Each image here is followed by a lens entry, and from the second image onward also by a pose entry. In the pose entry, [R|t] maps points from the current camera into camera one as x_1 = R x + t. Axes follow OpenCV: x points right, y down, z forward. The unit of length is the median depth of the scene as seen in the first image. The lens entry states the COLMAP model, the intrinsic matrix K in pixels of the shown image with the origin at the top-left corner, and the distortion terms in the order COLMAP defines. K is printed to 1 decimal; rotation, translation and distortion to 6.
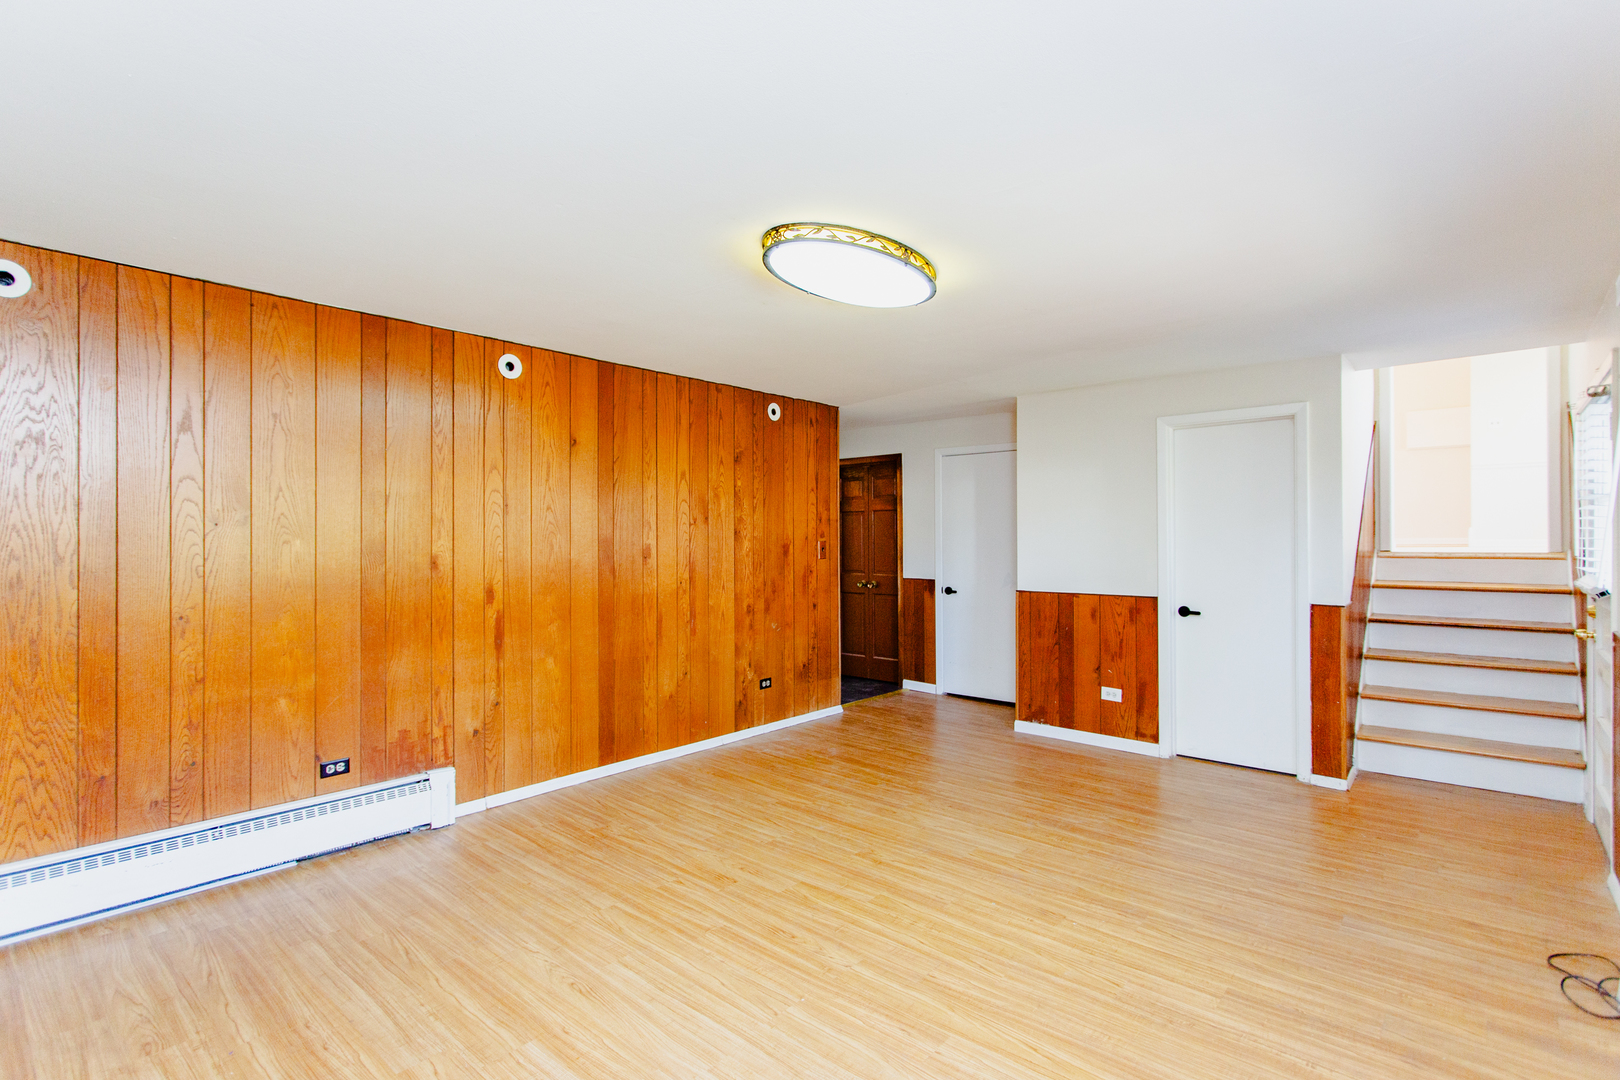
lens RADIAL K [[779.1, 0, 809.4], [0, 779.1, 536.3], [0, 0, 1]] dist [-0.016009, 0.001822]
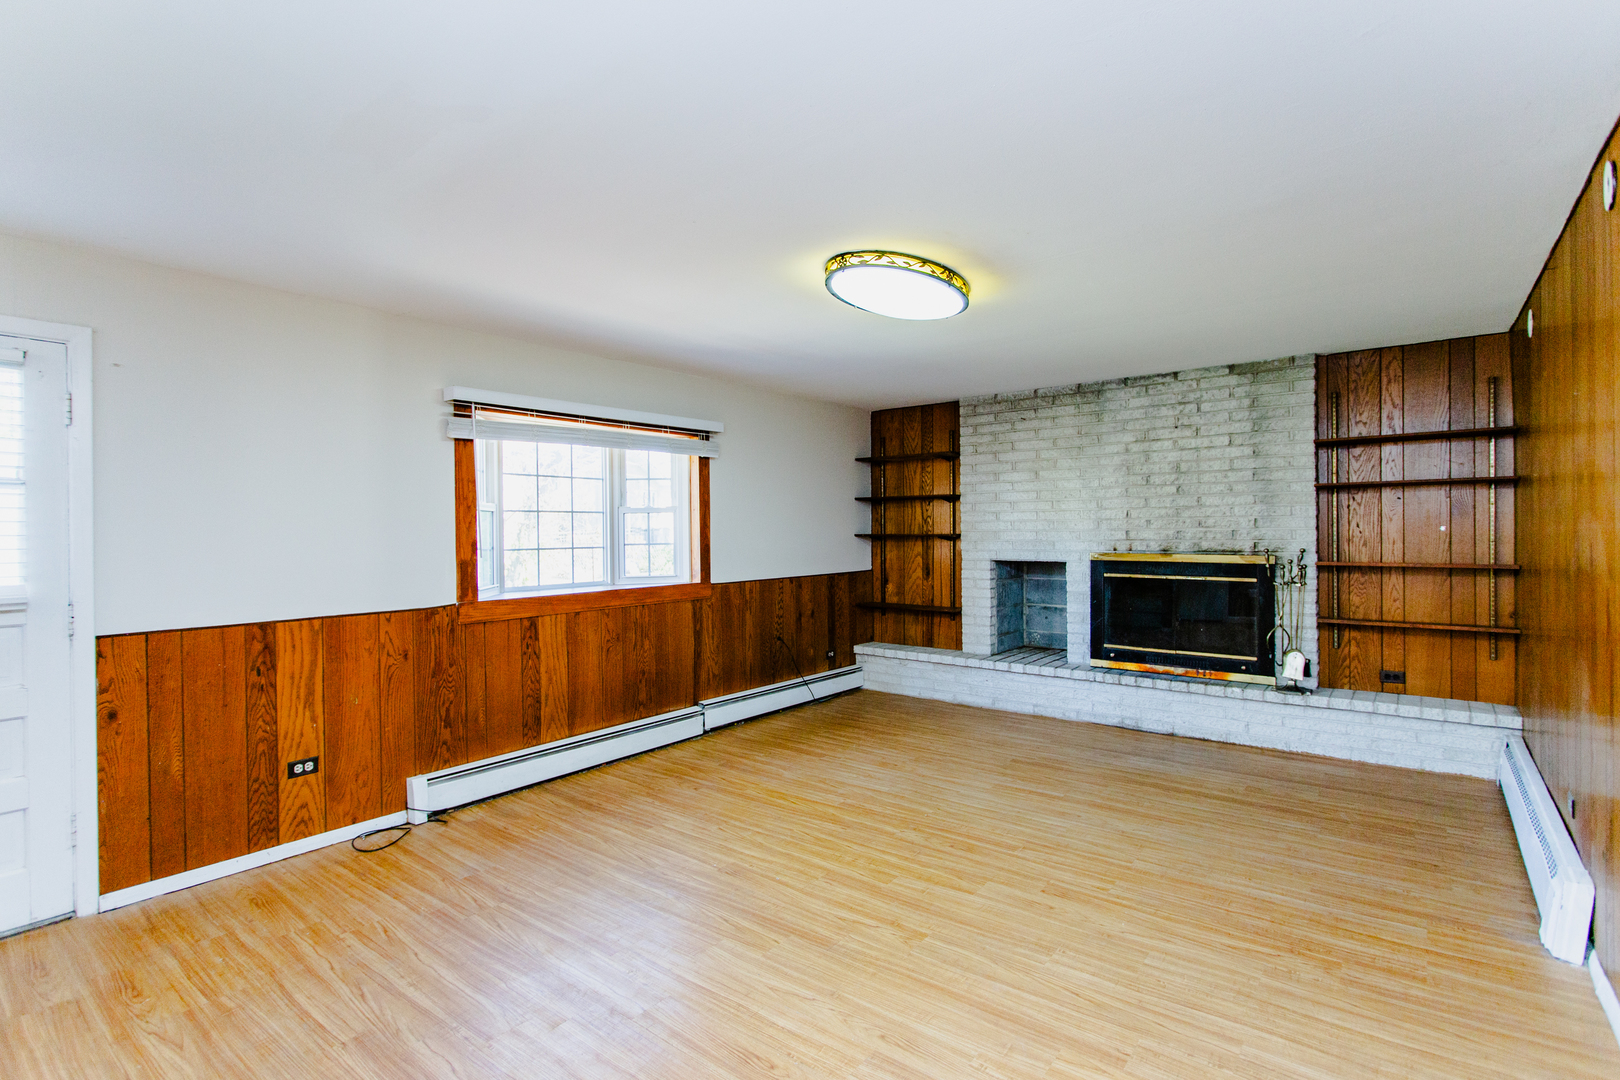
lens RADIAL K [[779.1, 0, 810.9], [0, 779.1, 535.2], [0, 0, 1]] dist [-0.016009, 0.001822]
pose [[-0.998162, 0.013453, -0.059097, 0.259397], [0.013133, 0.999897, 0.005795, 0.008379], [0.059169, 0.005008, -0.998235, 2.129961]]
